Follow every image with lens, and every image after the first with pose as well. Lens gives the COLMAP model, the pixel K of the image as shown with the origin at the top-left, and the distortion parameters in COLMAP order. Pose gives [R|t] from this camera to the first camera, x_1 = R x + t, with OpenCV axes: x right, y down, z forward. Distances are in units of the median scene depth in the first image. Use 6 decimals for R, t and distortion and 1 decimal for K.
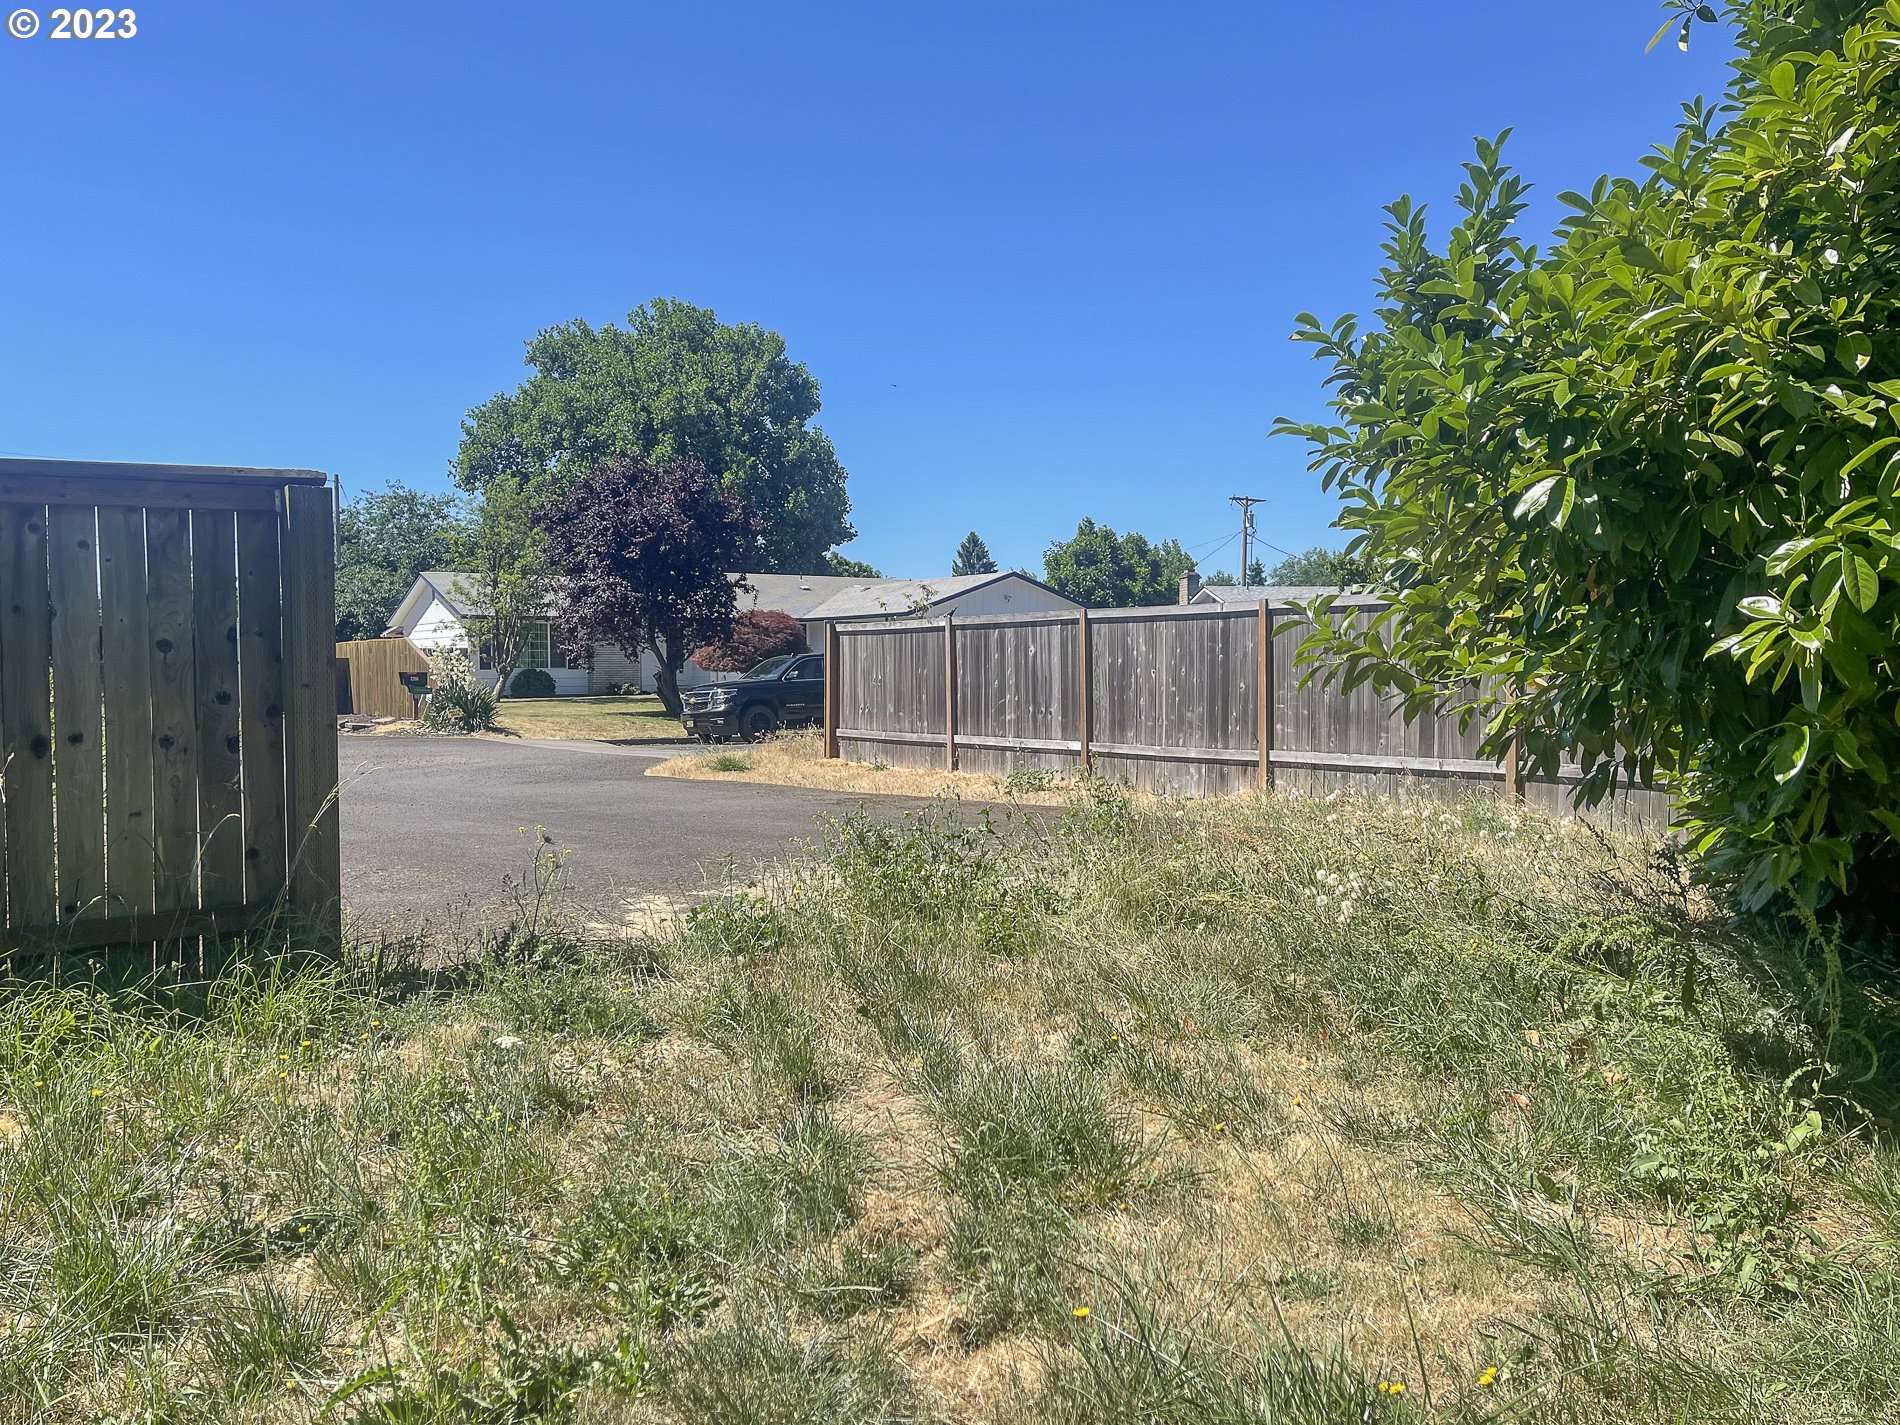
lens RADIAL K [[1565.1, 0, 939.0], [0, 1565.1, 710.6], [0, 0, 1]] dist [-0.085864, 0.015598]
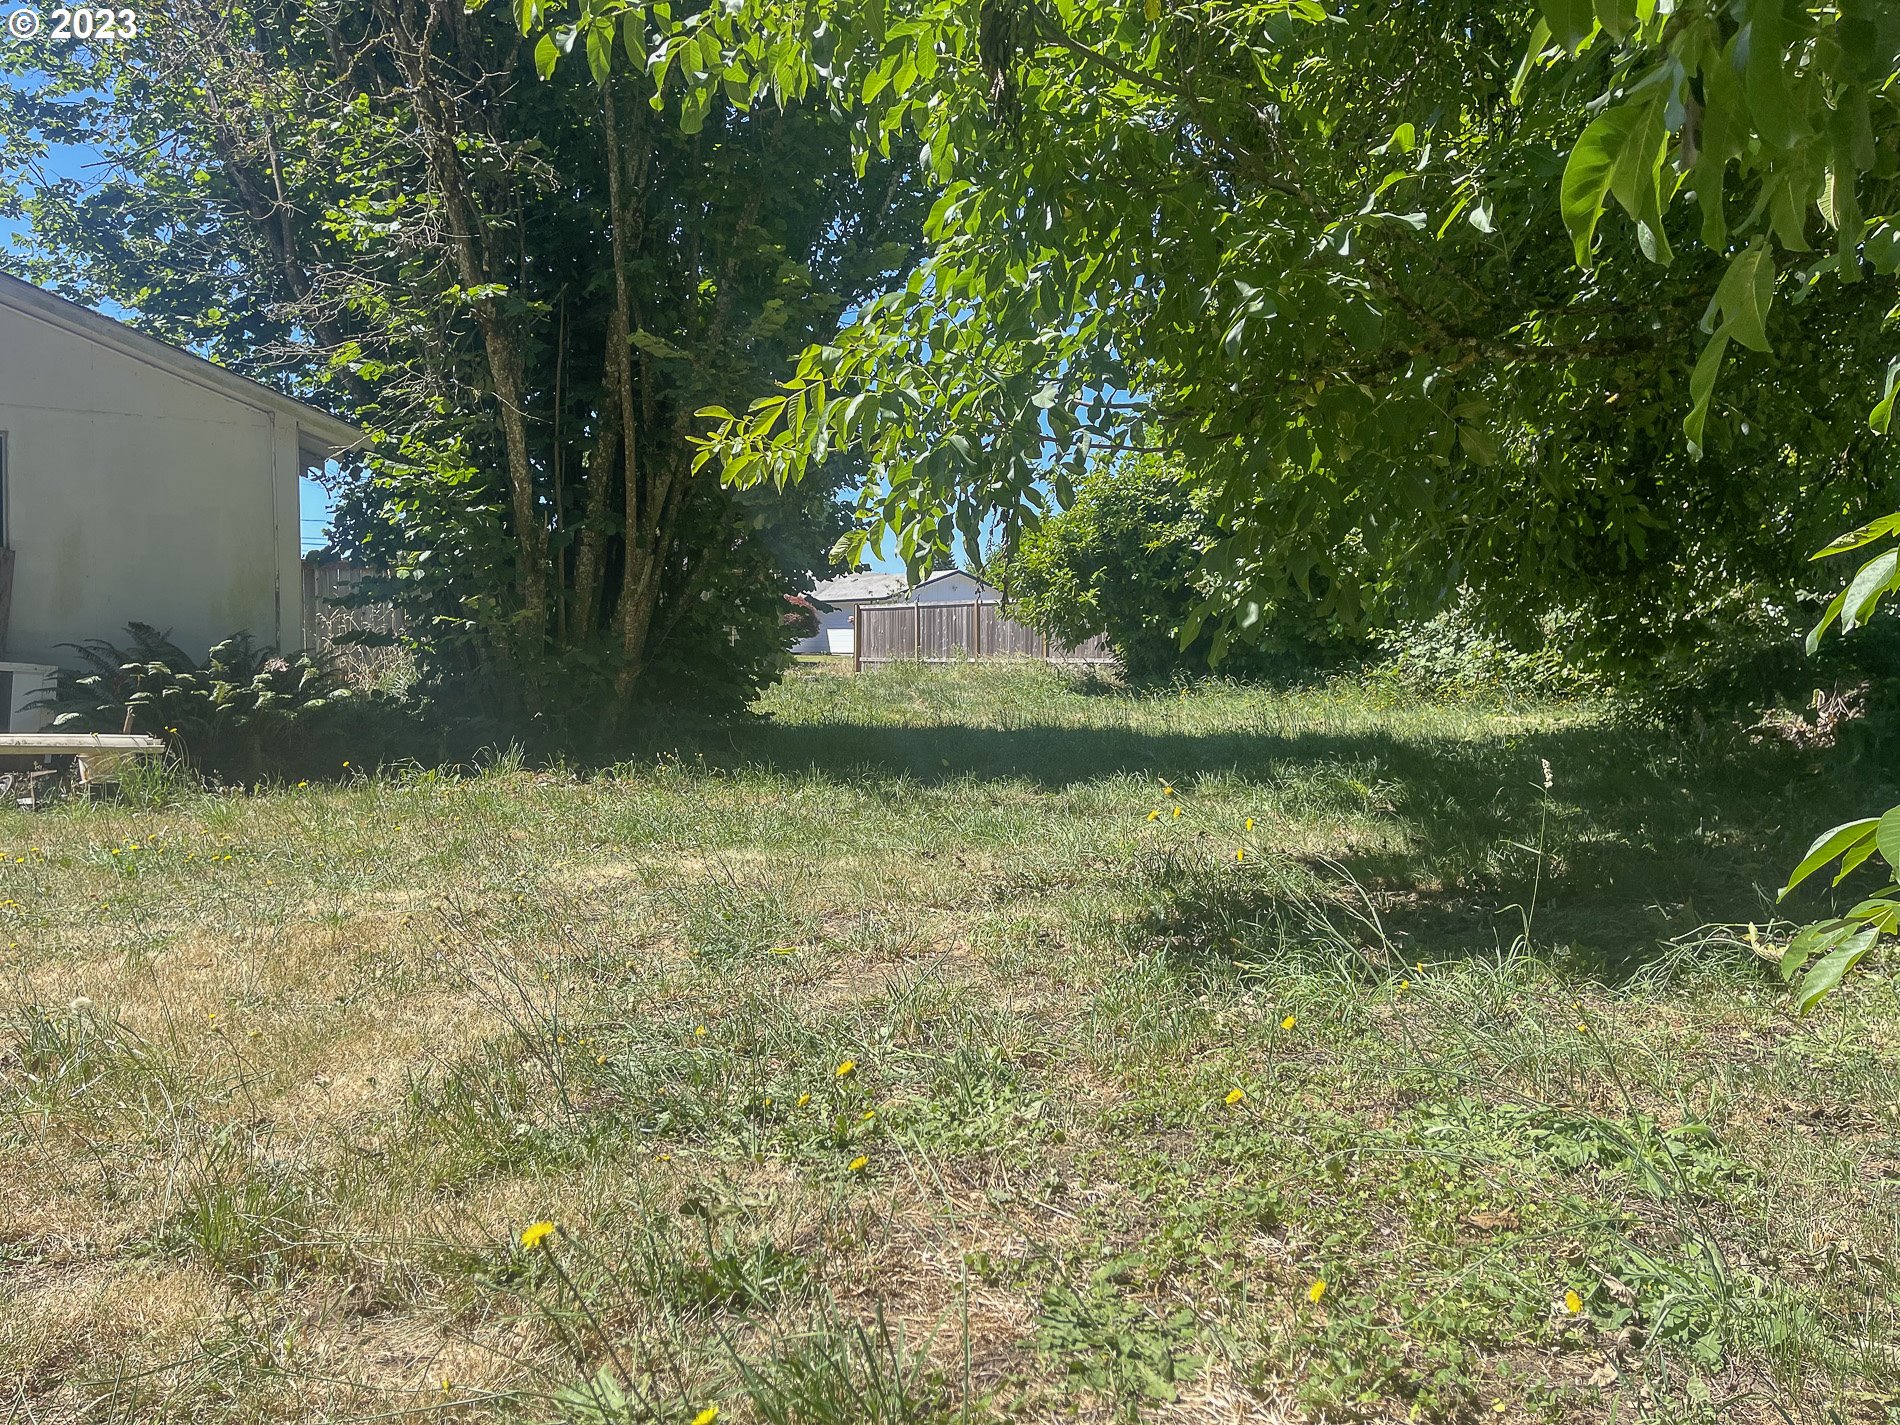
lens RADIAL K [[1565.1, 0, 939.0], [0, 1565.1, 710.6], [0, 0, 1]] dist [-0.085864, 0.015598]
pose [[0.999665, 0.009215, 0.024203, -0.011940], [-0.009484, 0.999894, 0.011005, 0.056329], [-0.024099, -0.011231, 0.999647, -0.998410]]
